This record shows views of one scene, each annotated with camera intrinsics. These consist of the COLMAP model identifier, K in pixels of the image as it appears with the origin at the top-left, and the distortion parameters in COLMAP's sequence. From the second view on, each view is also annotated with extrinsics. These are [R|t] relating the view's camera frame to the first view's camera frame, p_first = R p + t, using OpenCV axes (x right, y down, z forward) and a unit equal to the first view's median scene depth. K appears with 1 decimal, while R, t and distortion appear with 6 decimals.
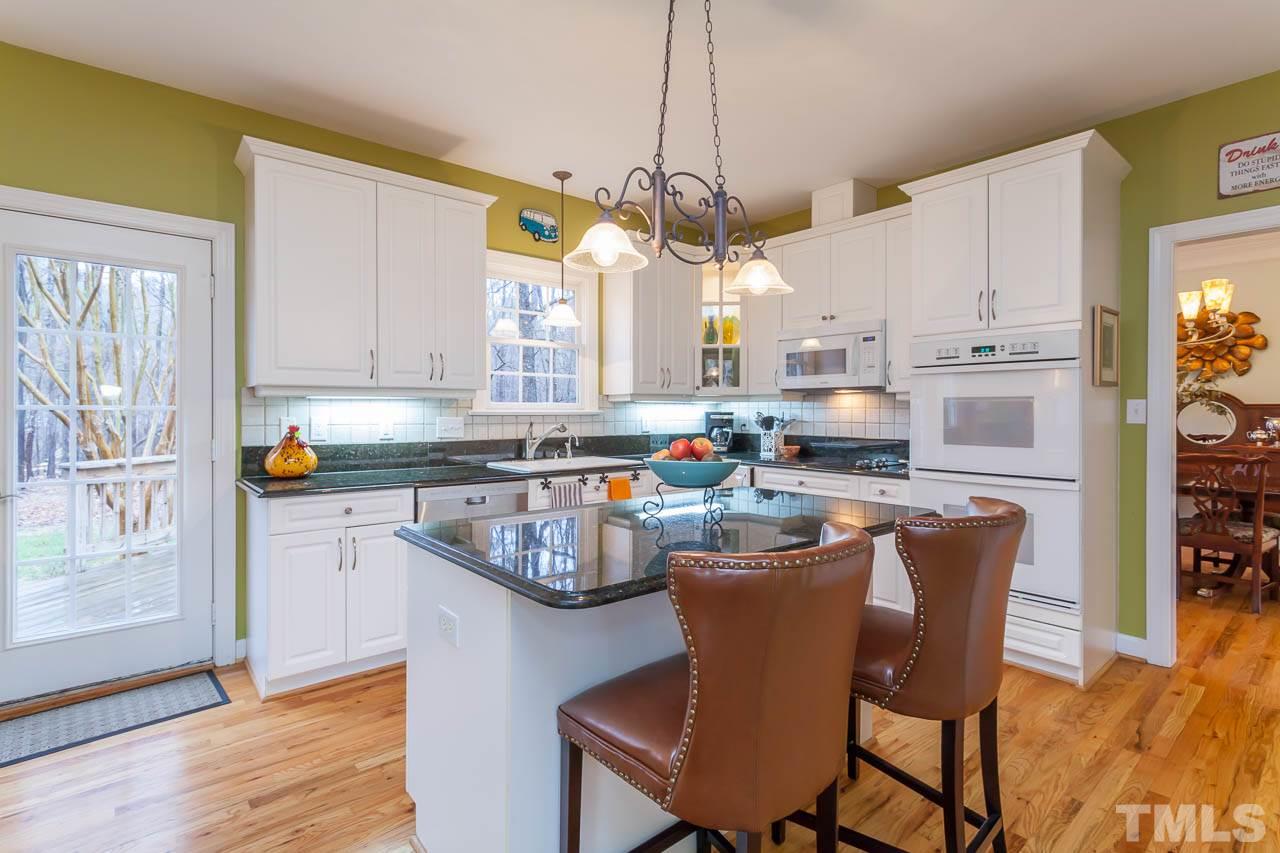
lens RADIAL K [[615.3, 0, 638.5], [0, 615.3, 420.2], [0, 0, 1]] dist [0.009752, -0.000415]
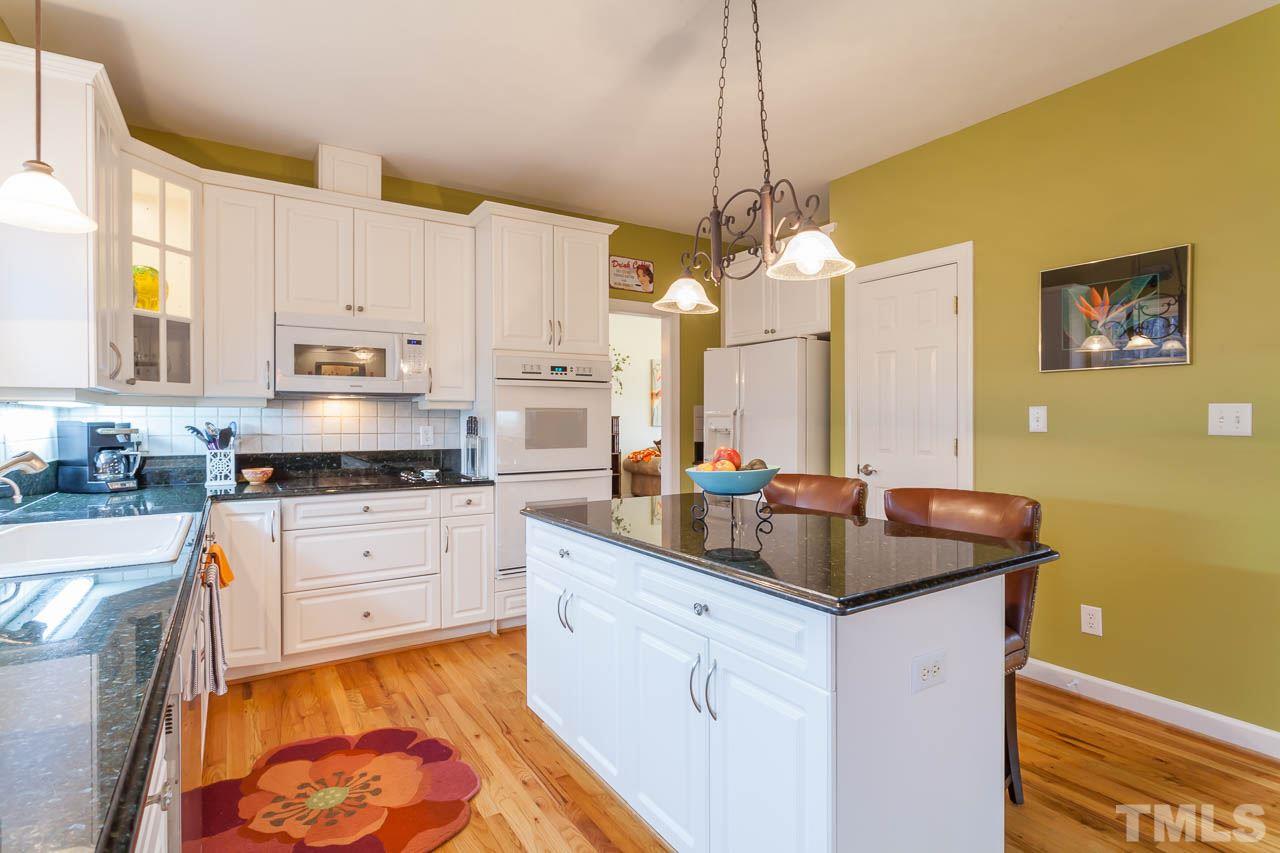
lens RADIAL K [[640.3, 0, 635.8], [0, 640.3, 418.1], [0, 0, 1]] dist [-0.002695, -0.000044]
pose [[0.134639, 0.000982, 0.990894, -0.499433], [0.017782, 0.999836, -0.003407, -0.008079], [-0.990735, 0.018078, 0.134599, 0.510352]]
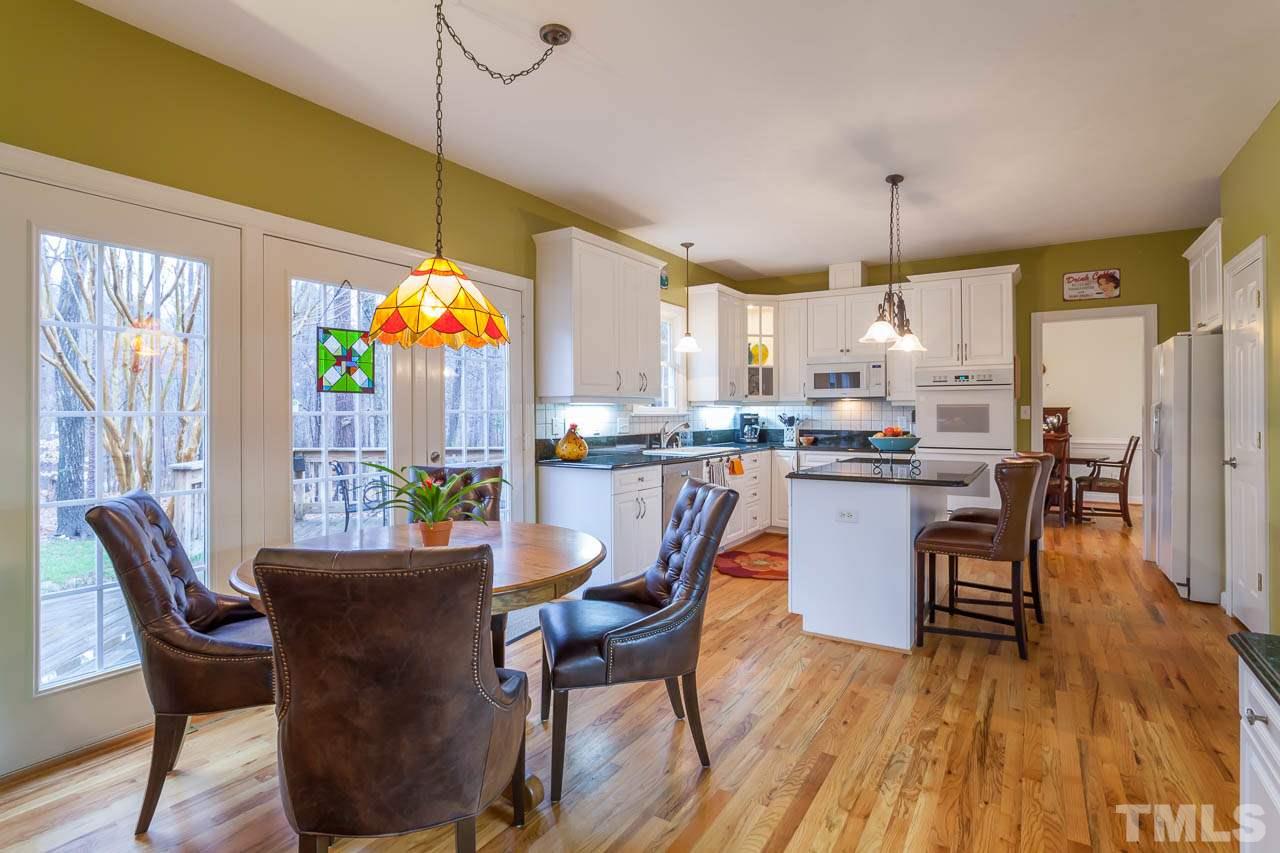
lens RADIAL K [[640.3, 0, 640.7], [0, 640.3, 419.4], [0, 0, 1]] dist [-0.002695, -0.000044]
pose [[0.952227, -0.005731, 0.305337, -0.648989], [0.006965, 0.999971, -0.002951, 0.003158], [-0.305312, 0.004937, 0.952240, -0.339756]]
